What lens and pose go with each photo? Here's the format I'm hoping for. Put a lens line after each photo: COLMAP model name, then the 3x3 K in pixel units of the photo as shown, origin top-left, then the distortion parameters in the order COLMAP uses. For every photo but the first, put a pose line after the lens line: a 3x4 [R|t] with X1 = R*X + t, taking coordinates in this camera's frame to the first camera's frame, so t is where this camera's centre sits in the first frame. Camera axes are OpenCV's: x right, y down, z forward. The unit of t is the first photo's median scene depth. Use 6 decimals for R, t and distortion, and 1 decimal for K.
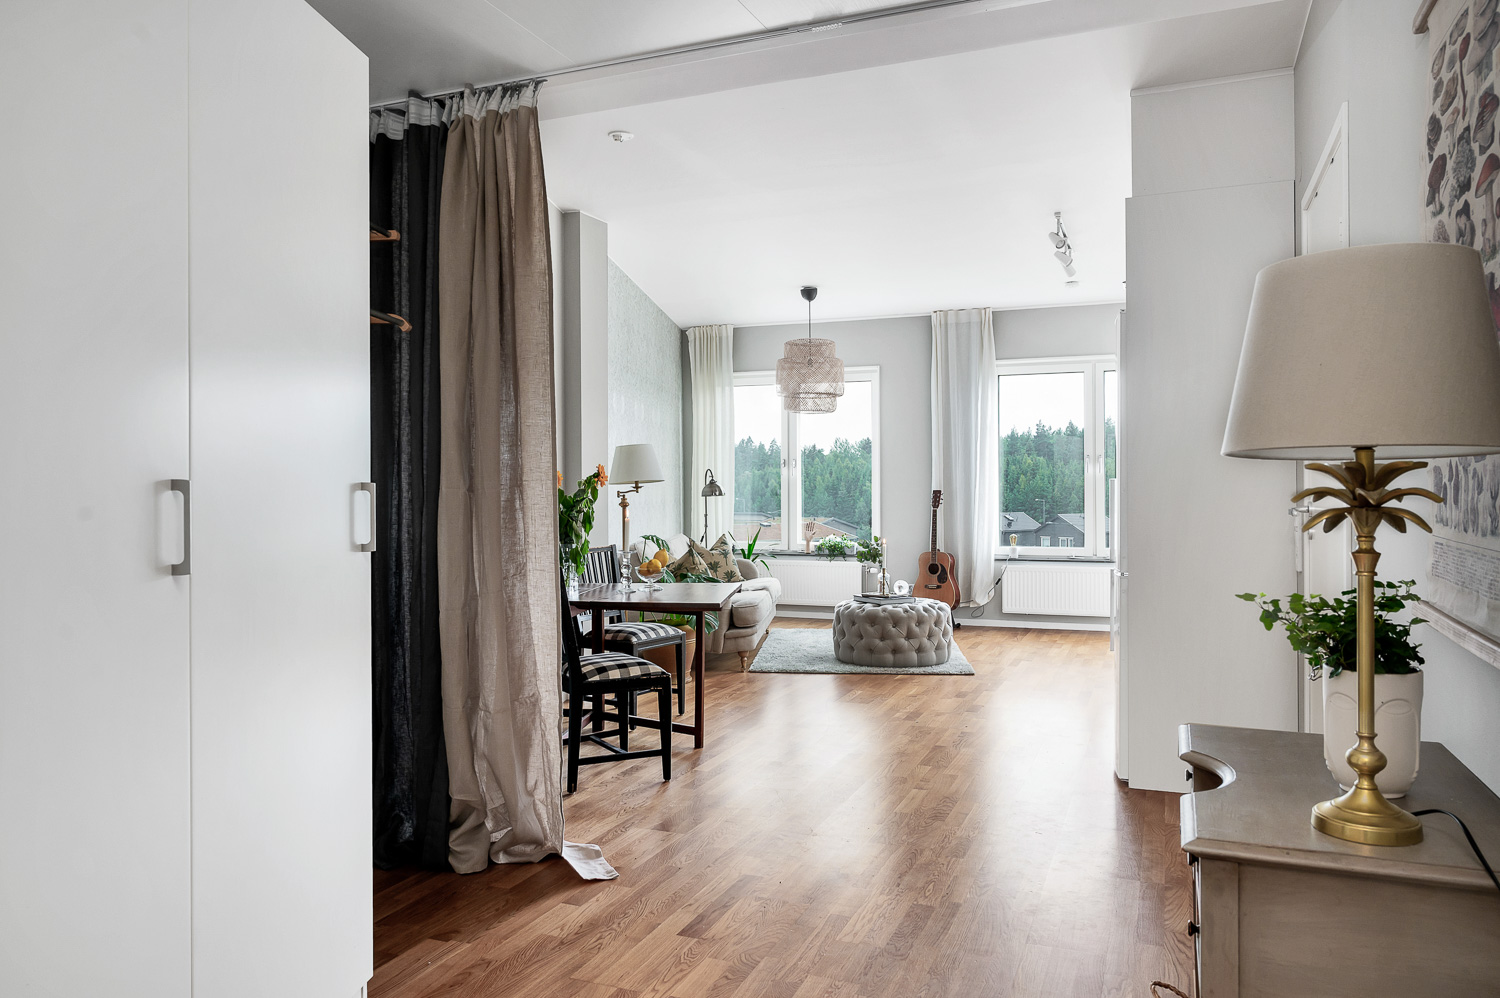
lens RADIAL K [[1021.0, 0, 746.2], [0, 1021.0, 508.6], [0, 0, 1]] dist [-0.001679, 0.000633]
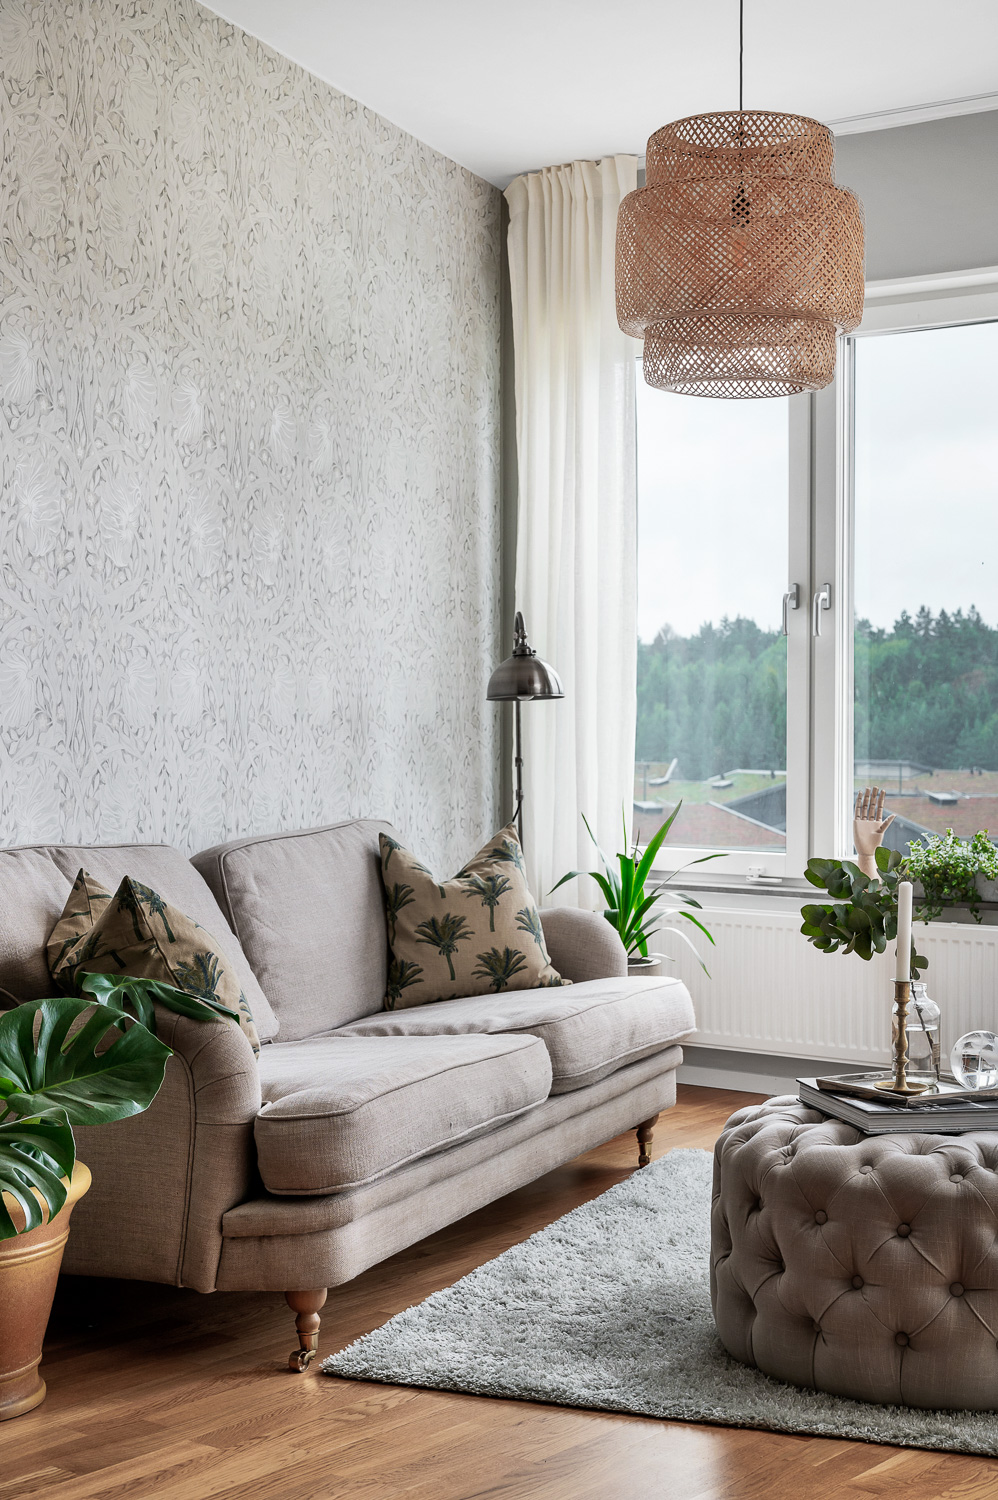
lens RADIAL K [[2218.5, 0, 499.0], [0, 2218.5, 750.0], [0, 0, 1]] dist [-0.027791, -0.016449]
pose [[0.963278, 0.012534, -0.268214, 0.182555], [-0.013113, 0.999914, -0.000369, 0.004385], [0.268187, 0.003873, 0.963359, 0.459202]]
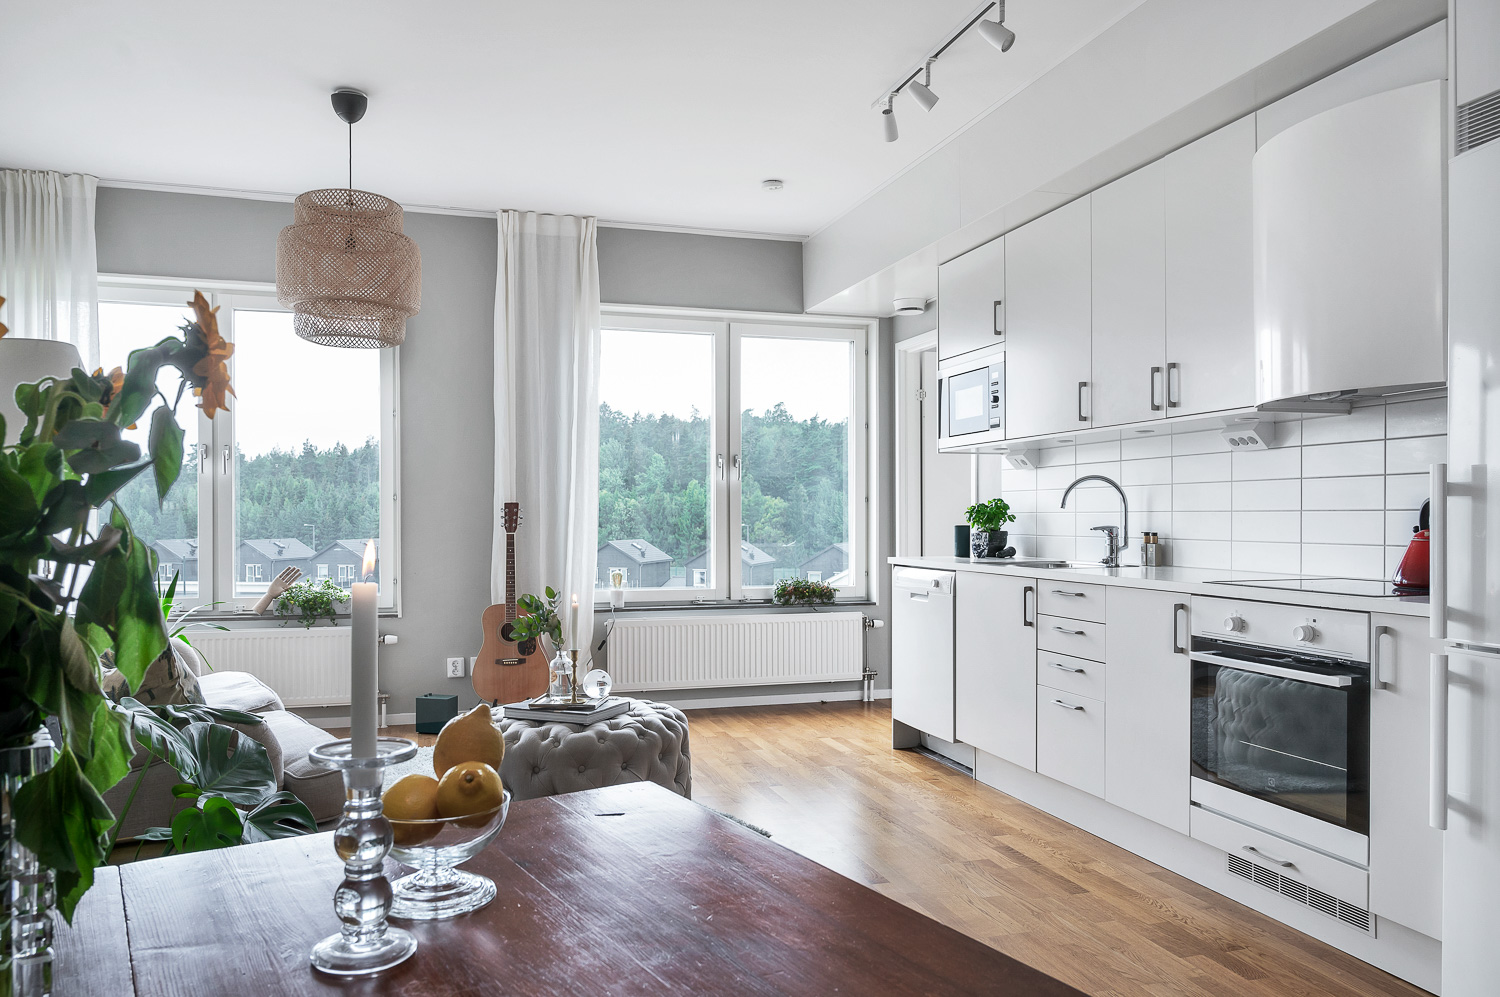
lens RADIAL K [[1045.6, 0, 723.3], [0, 1045.6, 518.6], [0, 0, 1]] dist [0.001030, 0.000875]
pose [[0.782644, 0.001818, 0.622467, -0.129800], [0.007337, 0.999899, -0.012145, 0.000192], [-0.622426, 0.014072, 0.782552, 0.541317]]
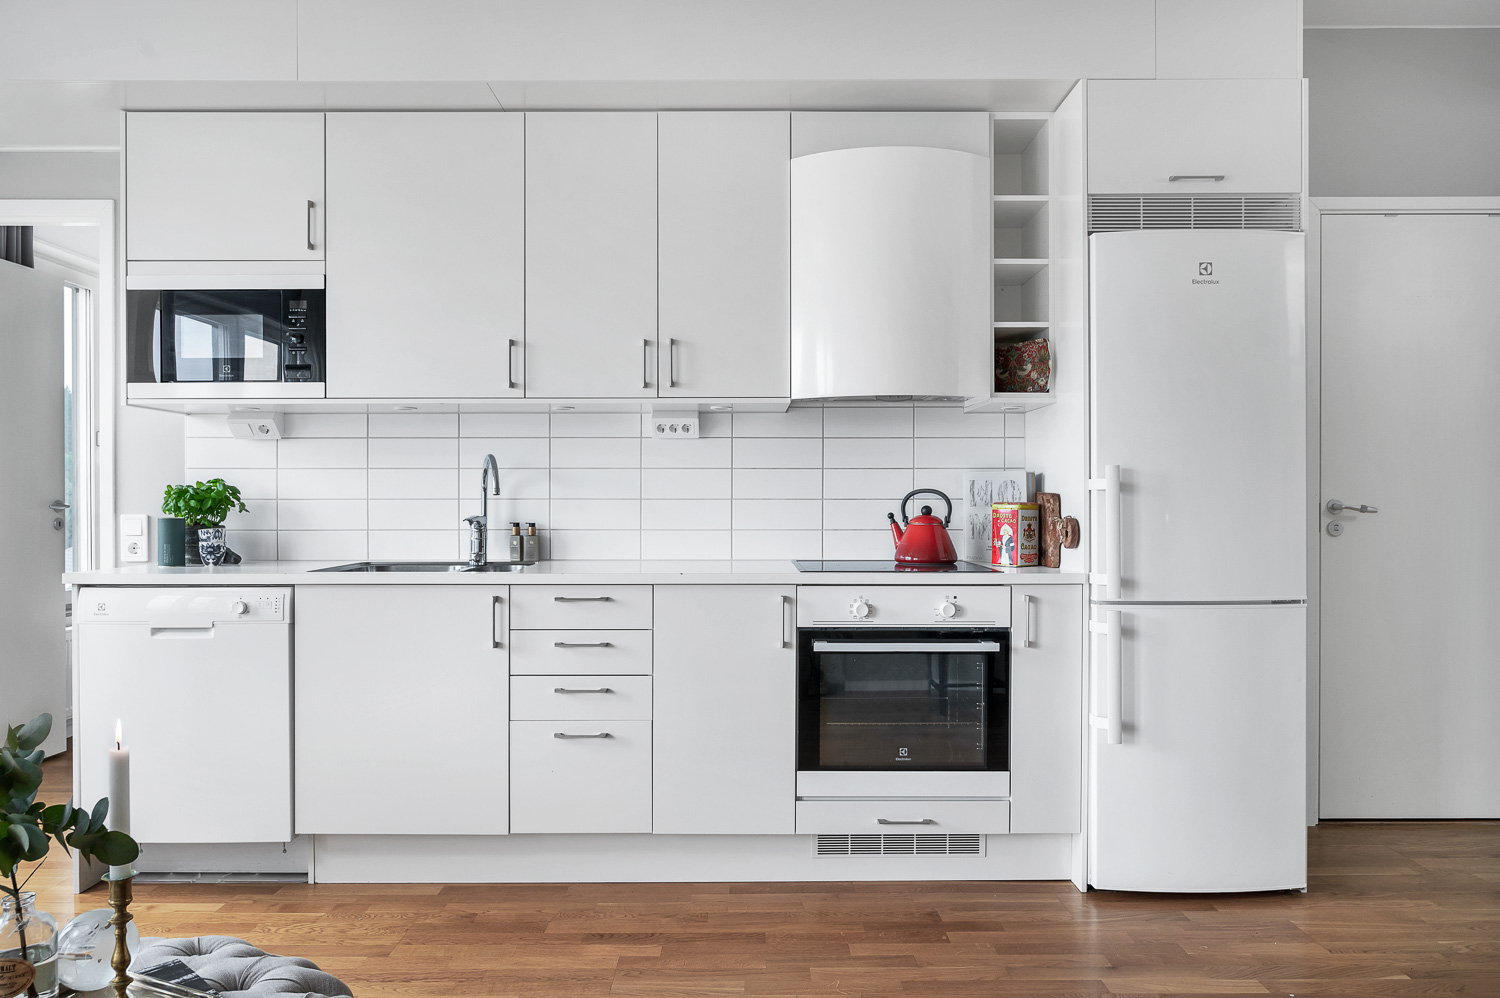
lens RADIAL K [[1021.0, 0, 746.2], [0, 1021.0, 508.6], [0, 0, 1]] dist [-0.001679, 0.000633]
pose [[-0.386057, -0.004118, 0.922466, -0.082253], [0.014134, 0.999846, 0.010379, -0.007757], [-0.922367, 0.017045, -0.385940, 0.926120]]
